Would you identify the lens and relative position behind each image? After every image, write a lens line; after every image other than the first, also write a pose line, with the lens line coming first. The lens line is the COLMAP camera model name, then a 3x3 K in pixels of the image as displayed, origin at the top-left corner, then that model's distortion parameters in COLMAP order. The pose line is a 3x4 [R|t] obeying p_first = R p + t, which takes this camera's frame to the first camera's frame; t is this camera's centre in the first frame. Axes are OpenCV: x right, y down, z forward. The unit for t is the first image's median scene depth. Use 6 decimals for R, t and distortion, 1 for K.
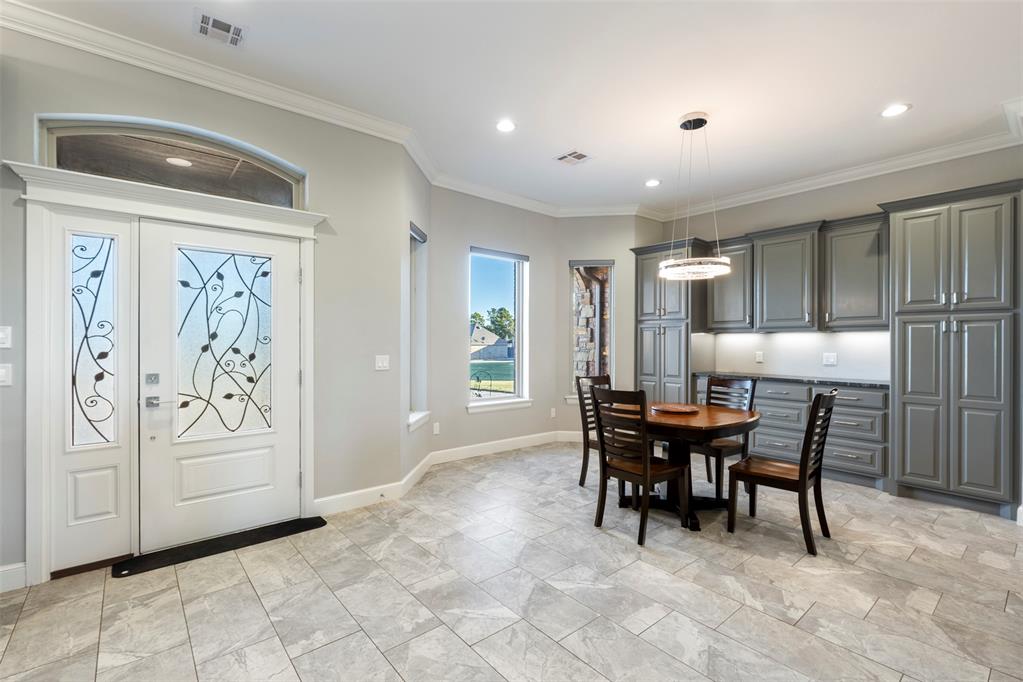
lens RADIAL K [[455.0, 0, 504.8], [0, 455.0, 342.0], [0, 0, 1]] dist [-0.000519, -0.001091]
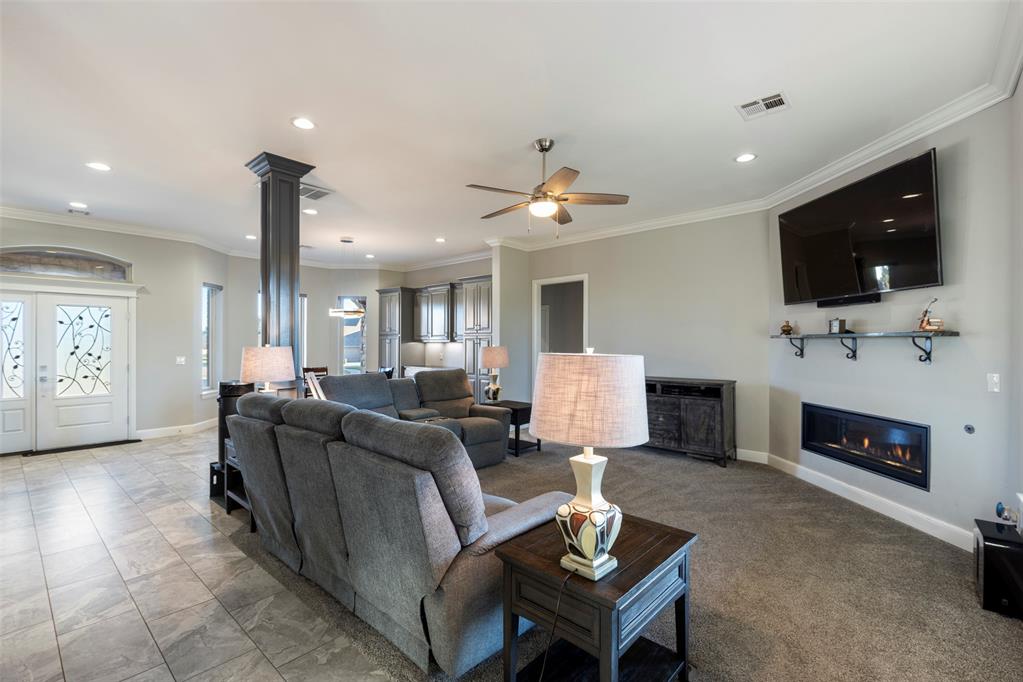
lens RADIAL K [[455.0, 0, 506.8], [0, 455.0, 340.7], [0, 0, 1]] dist [-0.000519, -0.001091]
pose [[0.987343, -0.001851, 0.158587, 0.833283], [0.003112, 0.999965, -0.007705, -0.018836], [-0.158567, 0.008101, 0.987315, -1.168813]]
